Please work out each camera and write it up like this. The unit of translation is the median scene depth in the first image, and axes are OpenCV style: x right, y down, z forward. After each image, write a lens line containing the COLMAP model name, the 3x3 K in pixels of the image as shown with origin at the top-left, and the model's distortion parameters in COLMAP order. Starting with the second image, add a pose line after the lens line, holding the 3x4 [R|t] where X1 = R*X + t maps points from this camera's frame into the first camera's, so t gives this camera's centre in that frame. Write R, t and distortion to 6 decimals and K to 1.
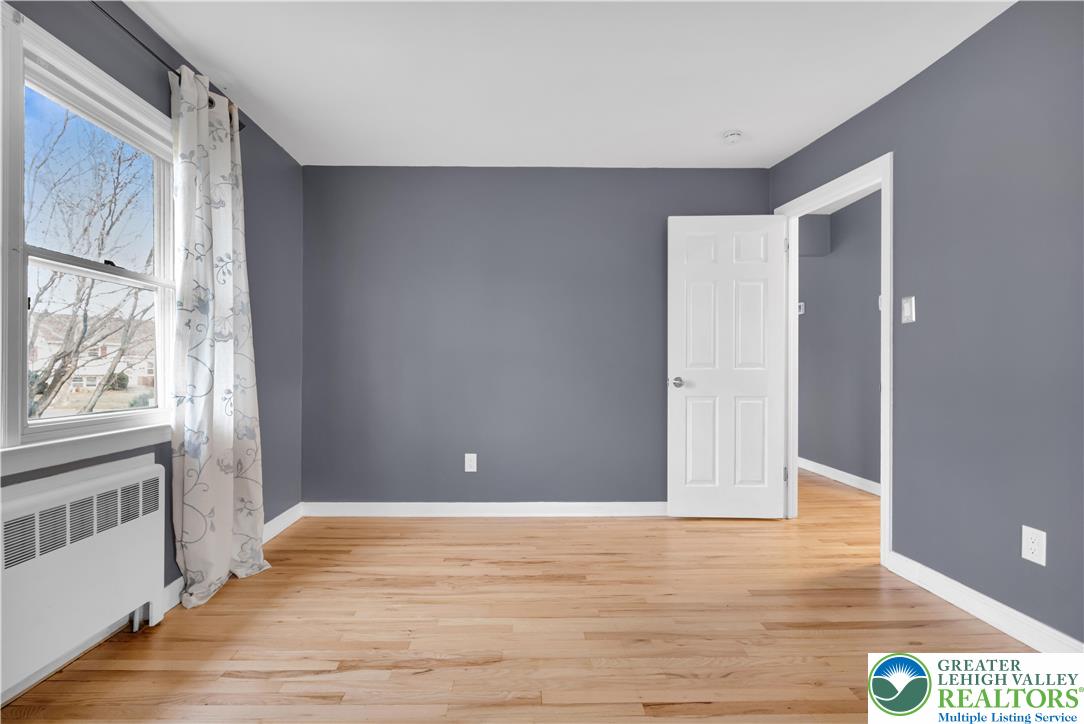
lens RADIAL K [[483.5, 0, 539.7], [0, 483.5, 375.4], [0, 0, 1]] dist [0.000087, 0.000044]
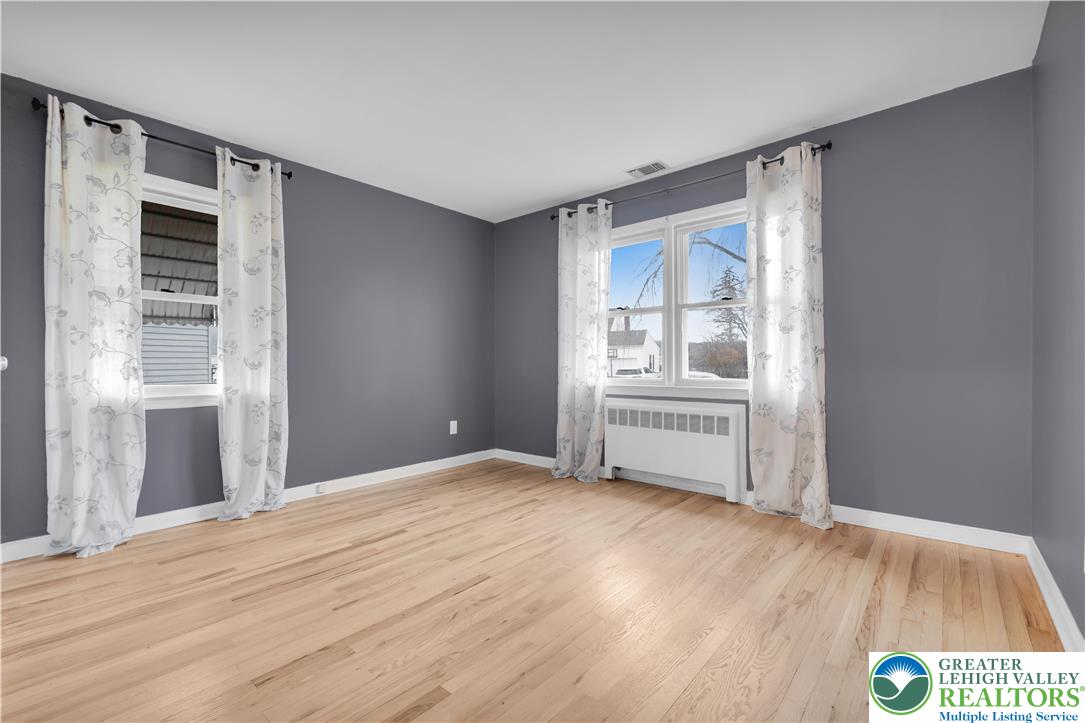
lens RADIAL K [[477.4, 0, 545.2], [0, 477.4, 353.1], [0, 0, 1]] dist [0.000668, 0.000279]
pose [[-0.671786, -0.016253, -0.740567, 1.084842], [-0.002225, 0.999799, -0.019924, 0.014581], [0.740742, -0.011737, -0.671688, 1.913301]]
